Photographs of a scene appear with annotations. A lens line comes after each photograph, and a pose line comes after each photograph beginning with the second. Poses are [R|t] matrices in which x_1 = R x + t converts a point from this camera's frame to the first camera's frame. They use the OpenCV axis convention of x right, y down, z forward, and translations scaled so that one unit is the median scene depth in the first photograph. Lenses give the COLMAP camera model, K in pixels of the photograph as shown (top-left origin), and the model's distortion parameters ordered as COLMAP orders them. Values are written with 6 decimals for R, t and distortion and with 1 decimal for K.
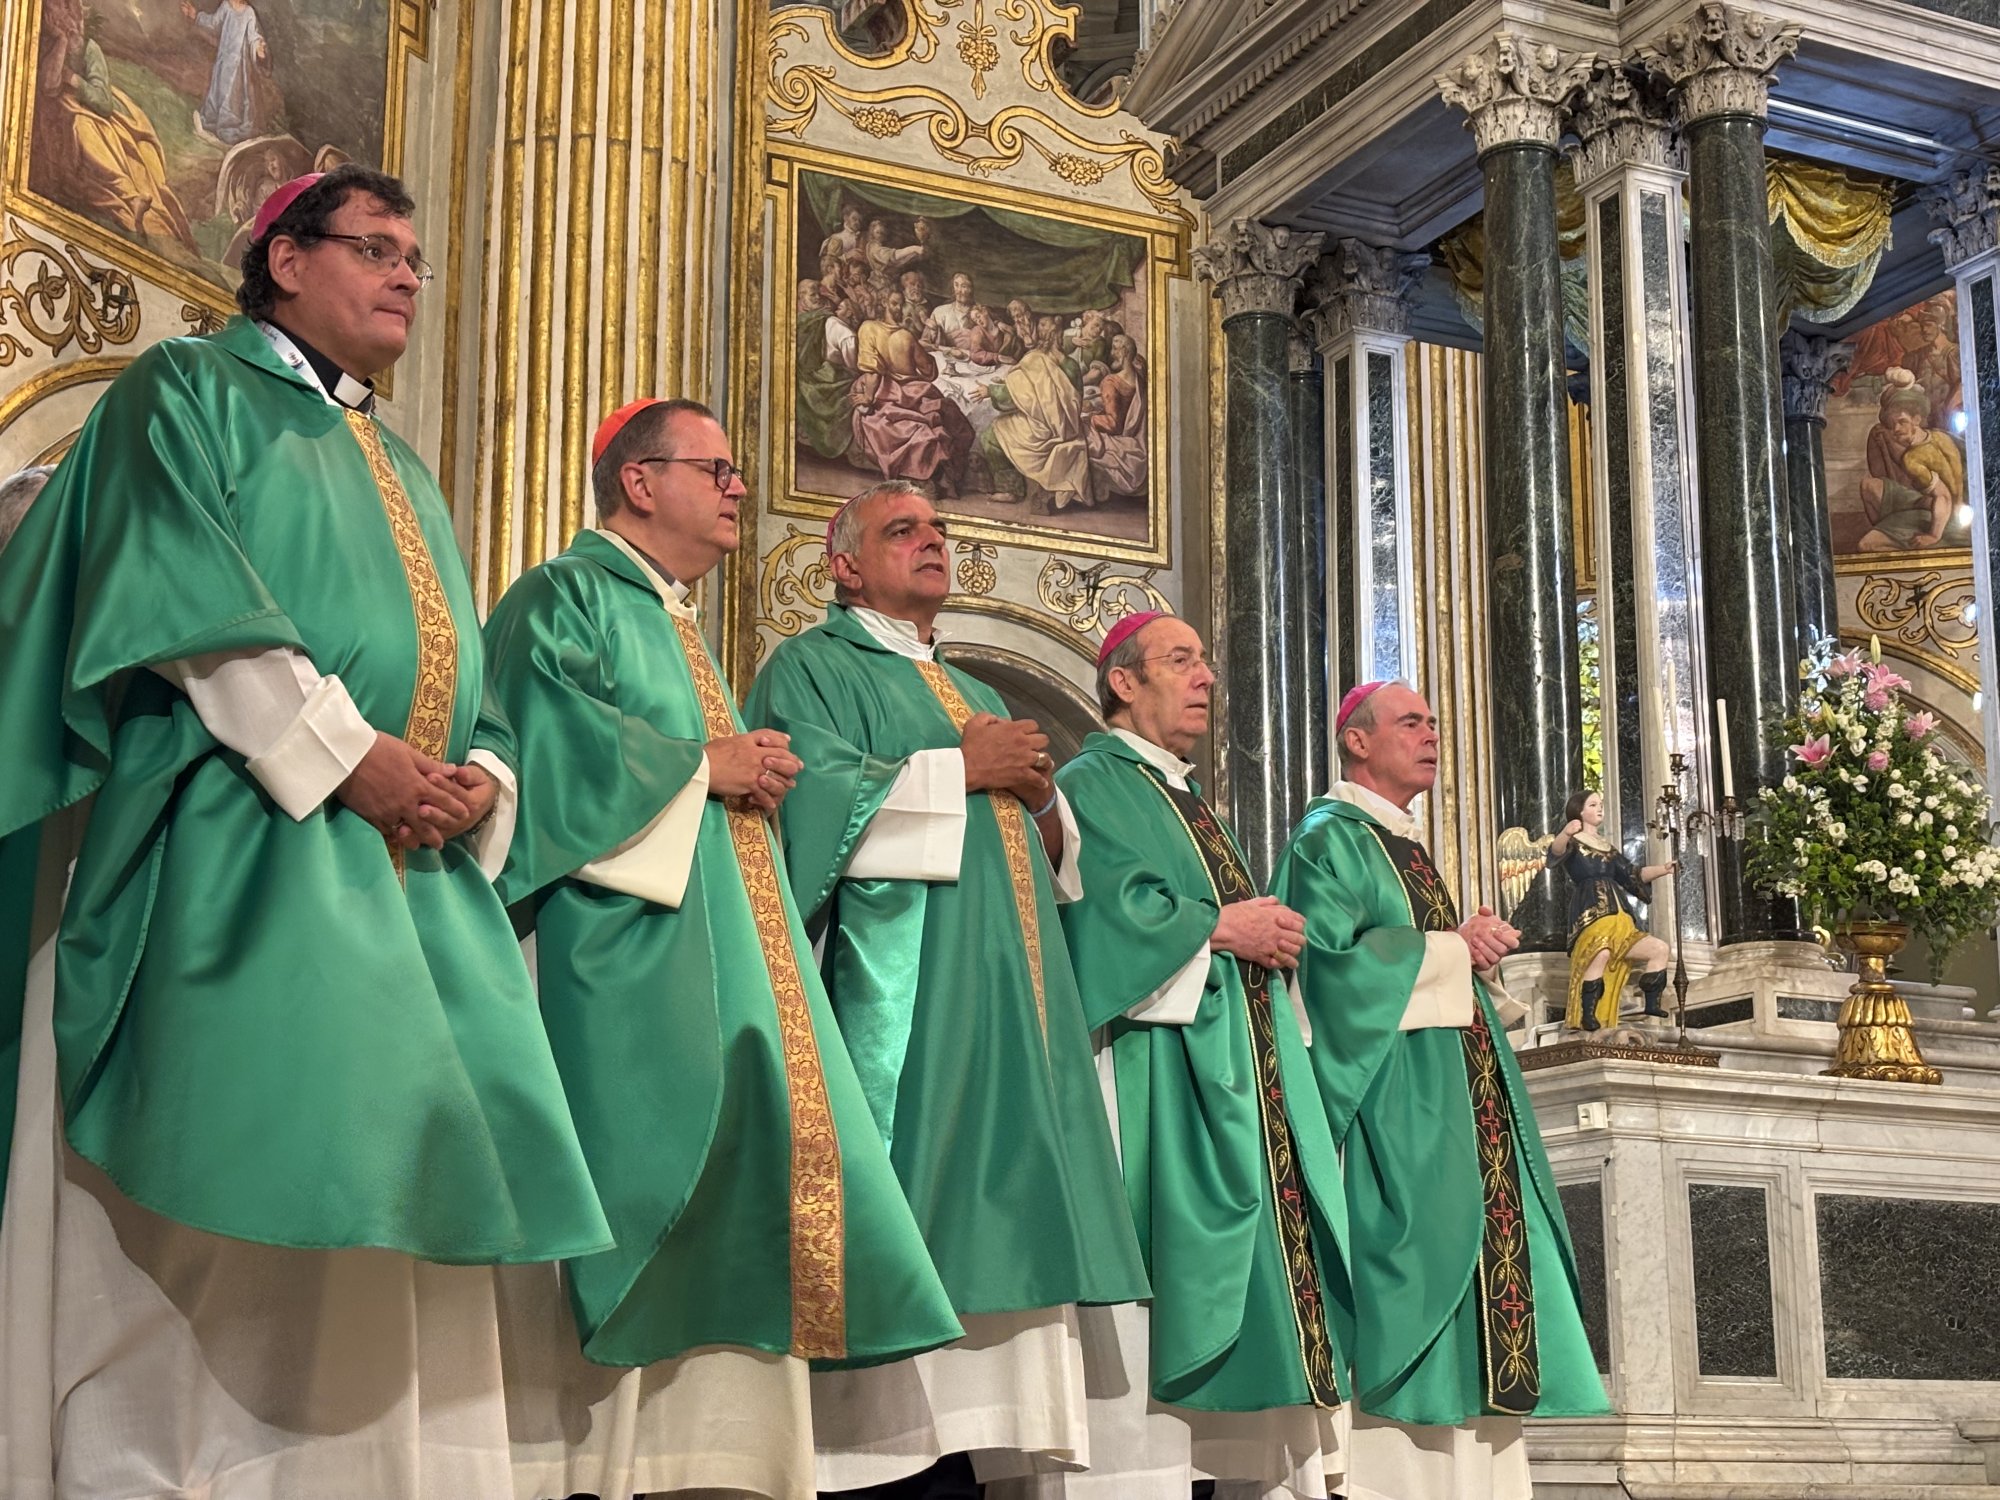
lens RADIAL K [[3027.1, 0, 1000.0], [0, 3027.1, 750.0], [0, 0, 1]] dist [0.020540, 0.027440]
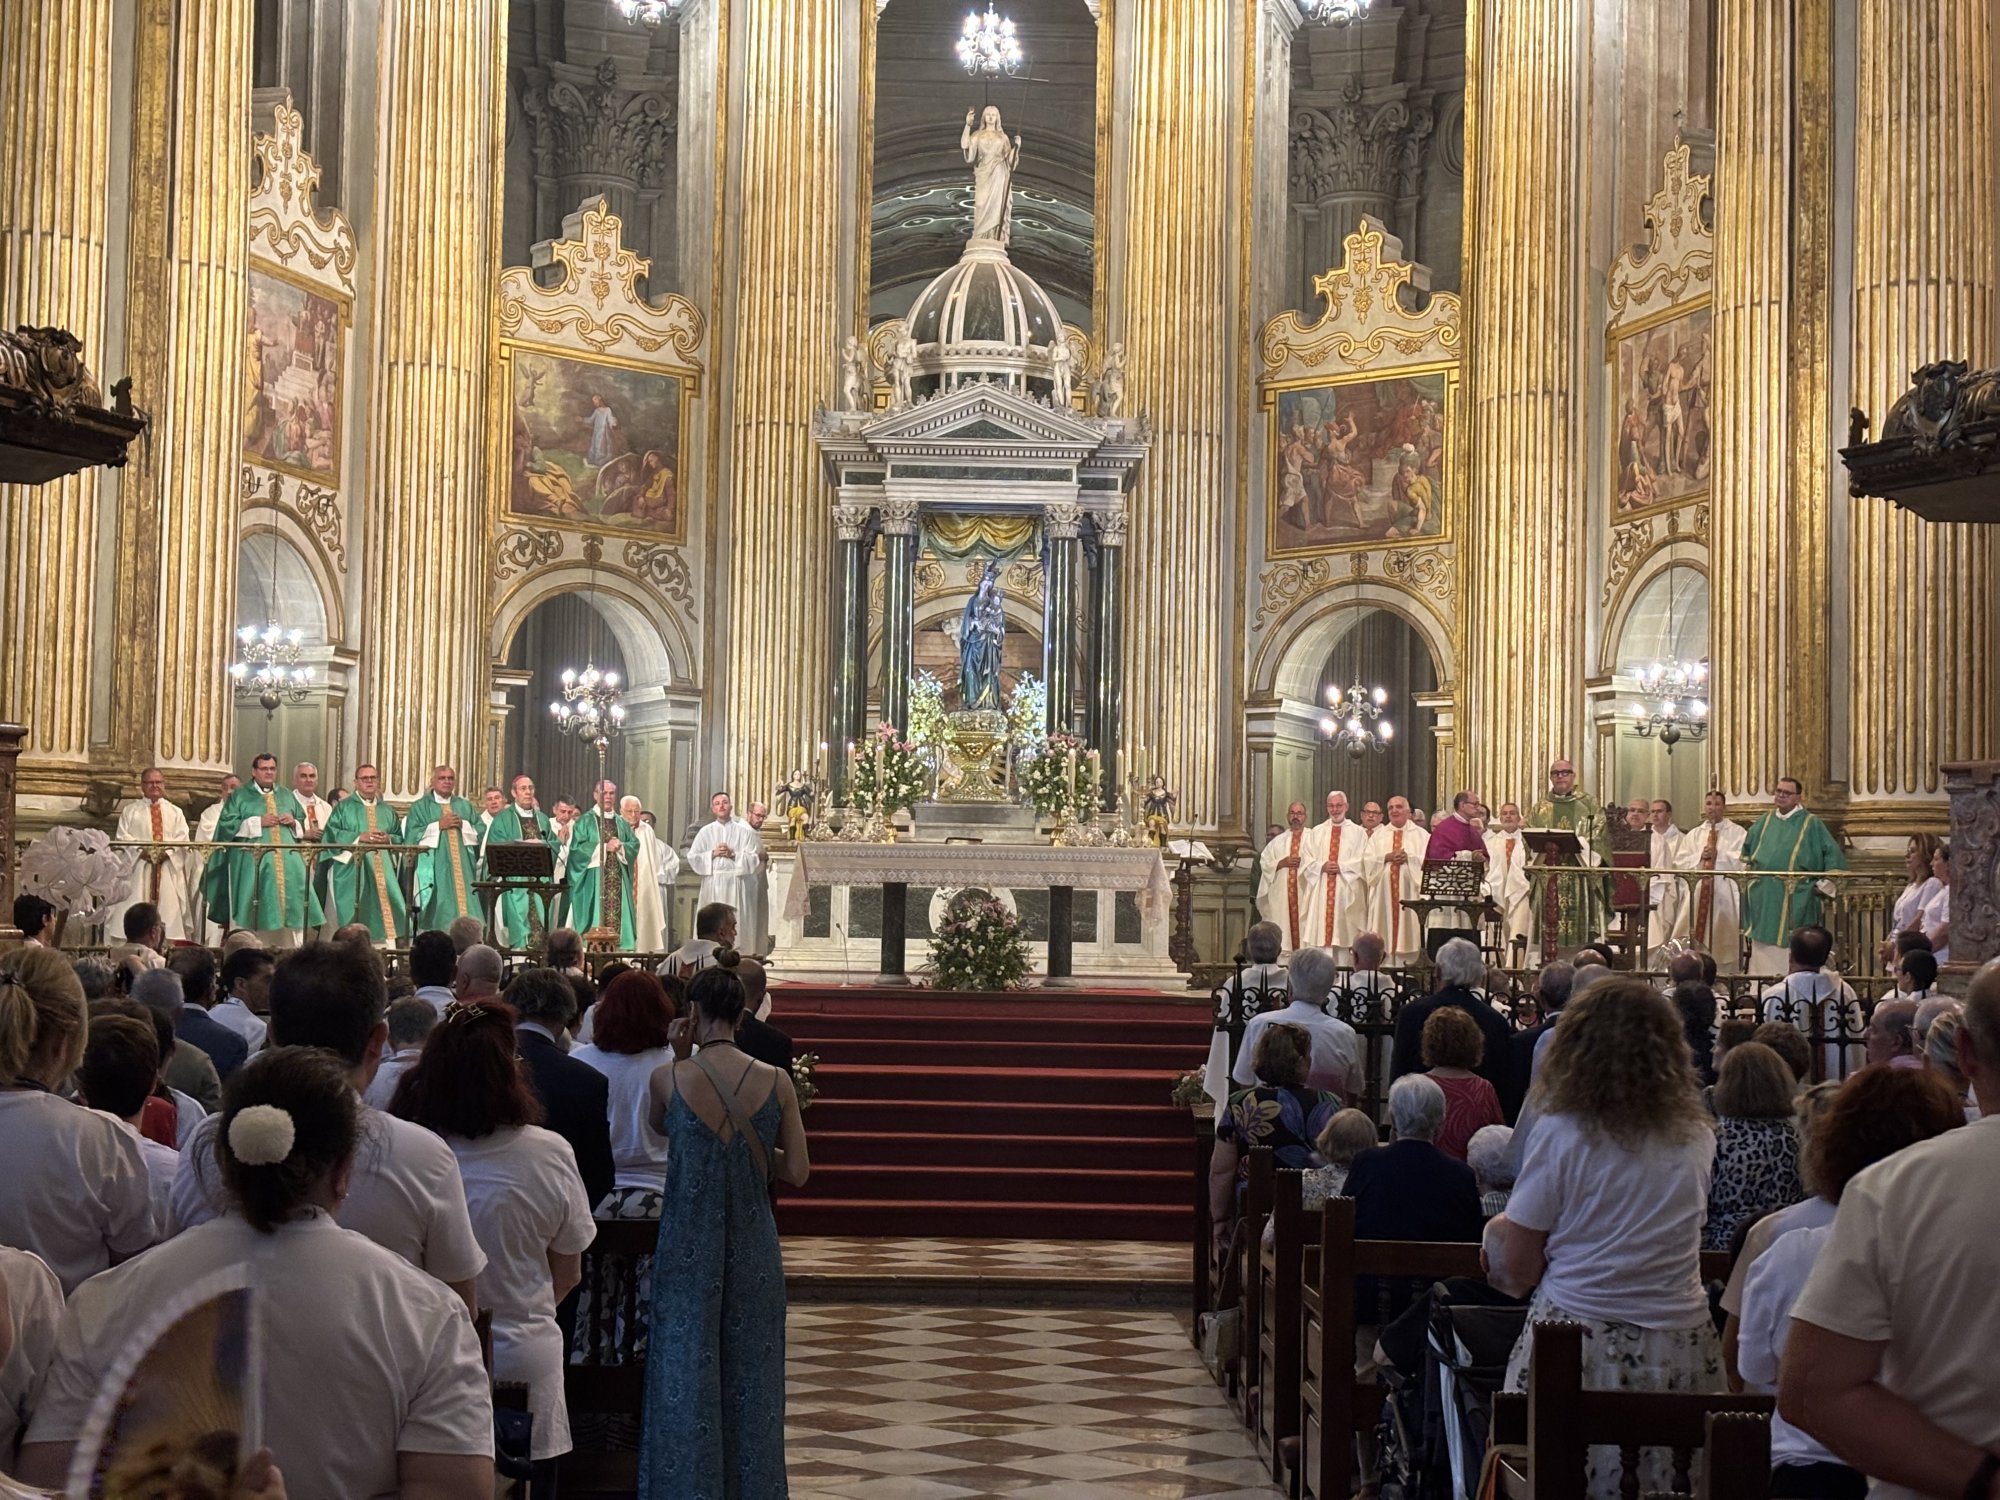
lens RADIAL K [[2799.2, 0, 999.5], [0, 2799.2, 798.4], [0, 0, 1]] dist [0.102410, 0.120991]
pose [[0.907371, -0.010074, -0.420210, 1.123245], [0.081780, 0.984840, 0.152981, -0.271671], [0.412298, -0.173175, 0.894439, -1.126430]]
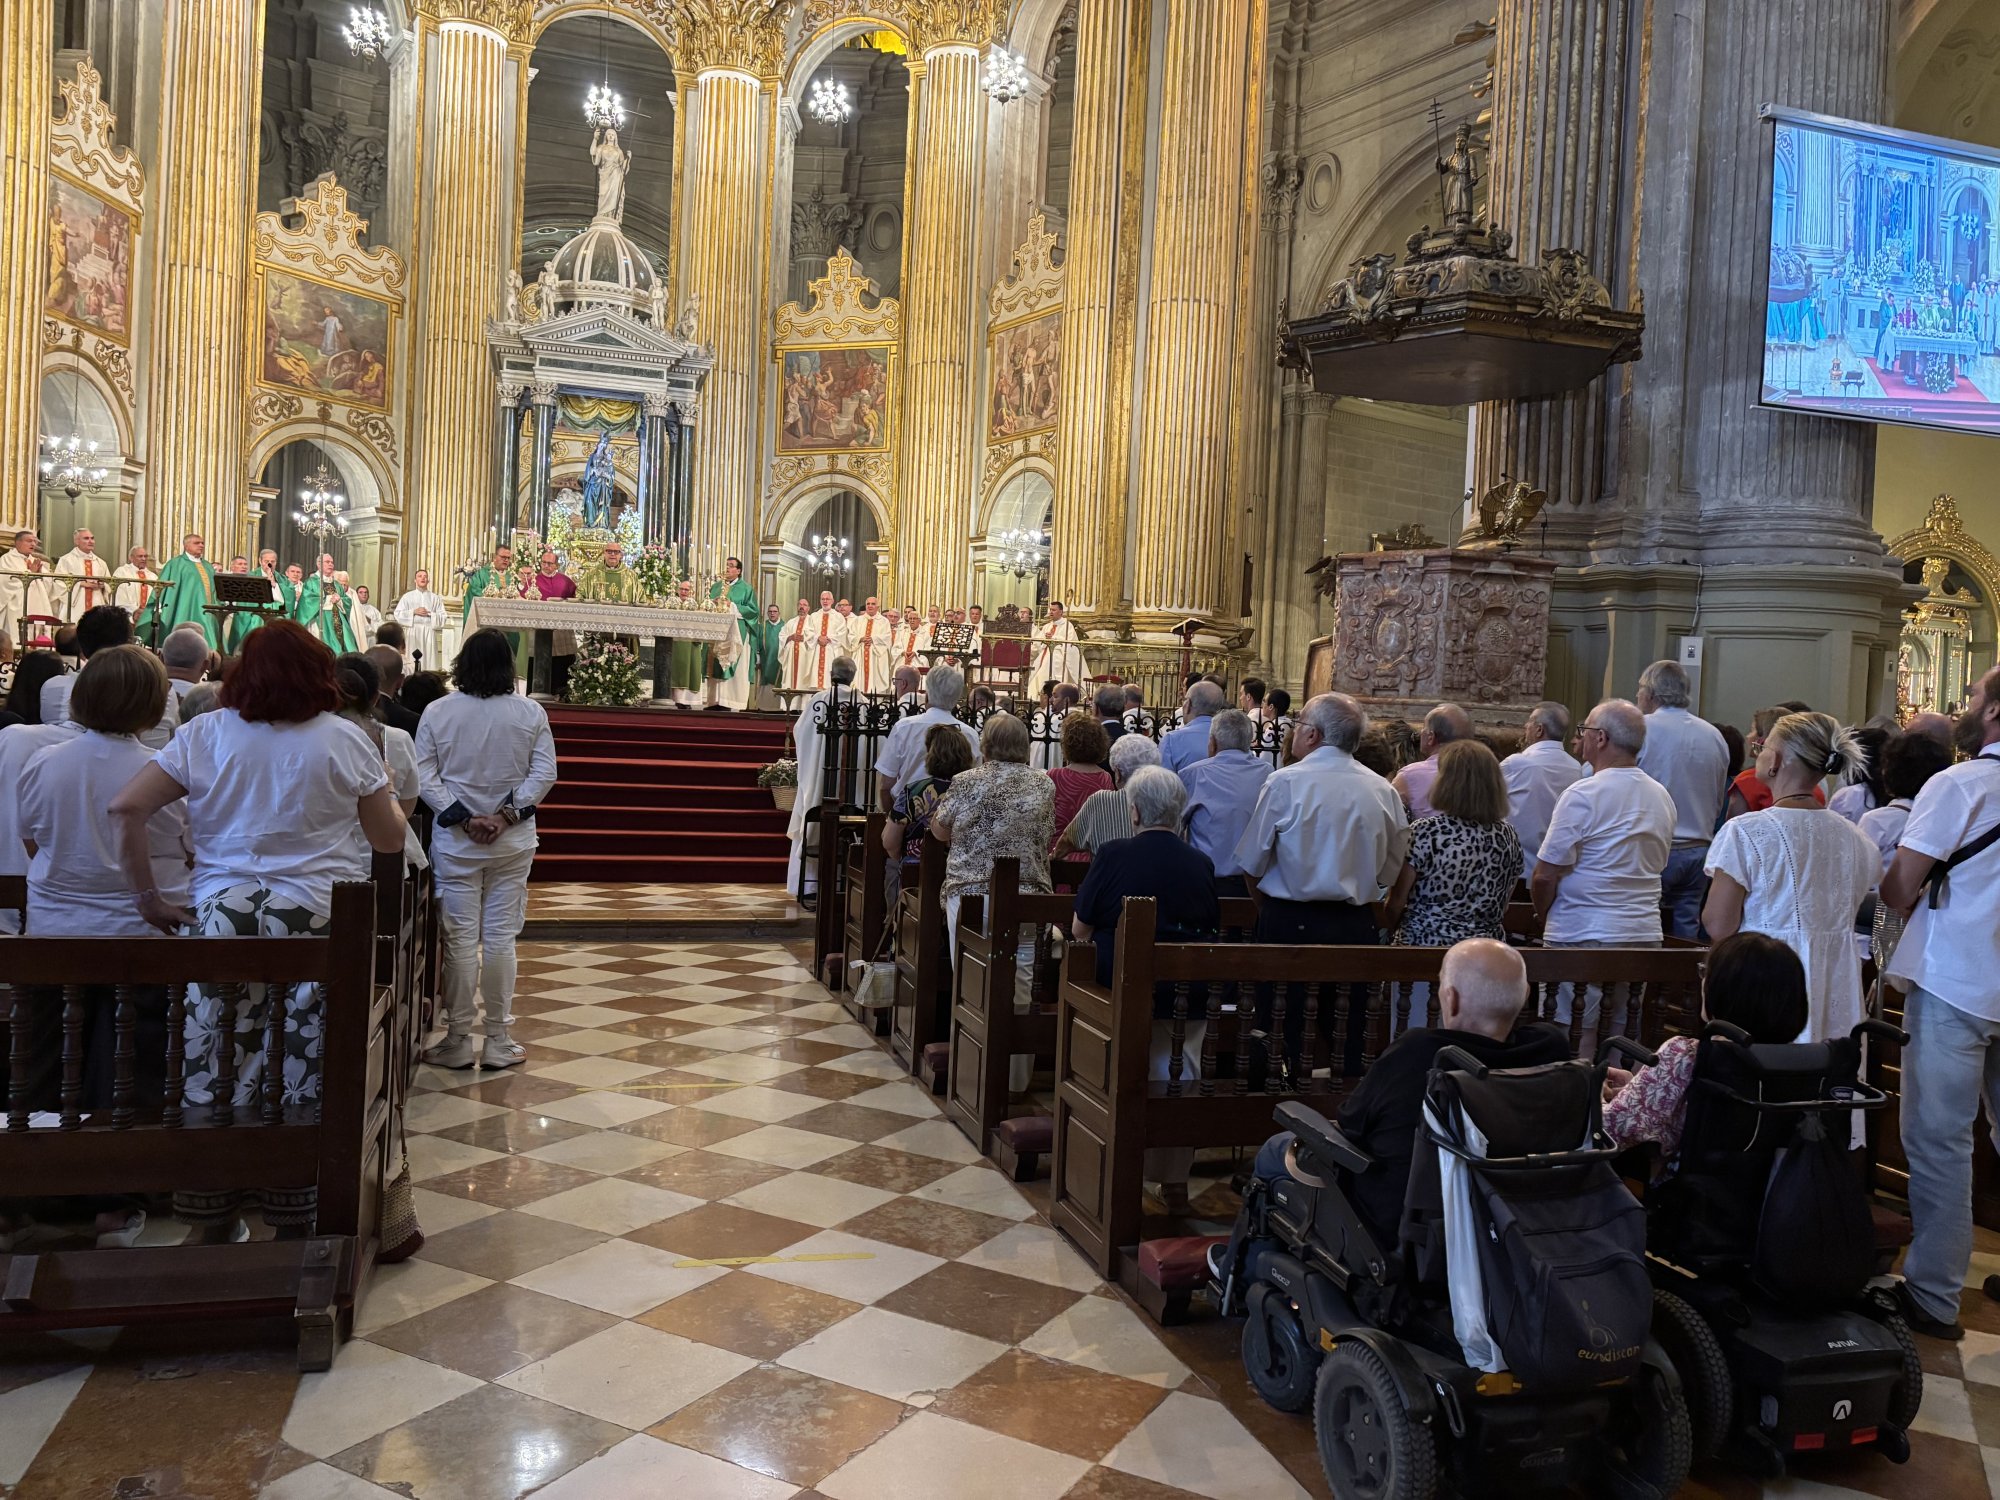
lens RADIAL K [[1456.7, 0, 993.0], [0, 1456.7, 764.7], [0, 0, 1]] dist [0.008321, -0.000953]
pose [[0.987316, 0.045765, -0.152032, 0.938896], [-0.005891, 0.967457, 0.252966, -0.178586], [0.158661, -0.248862, 0.955455, -0.828391]]
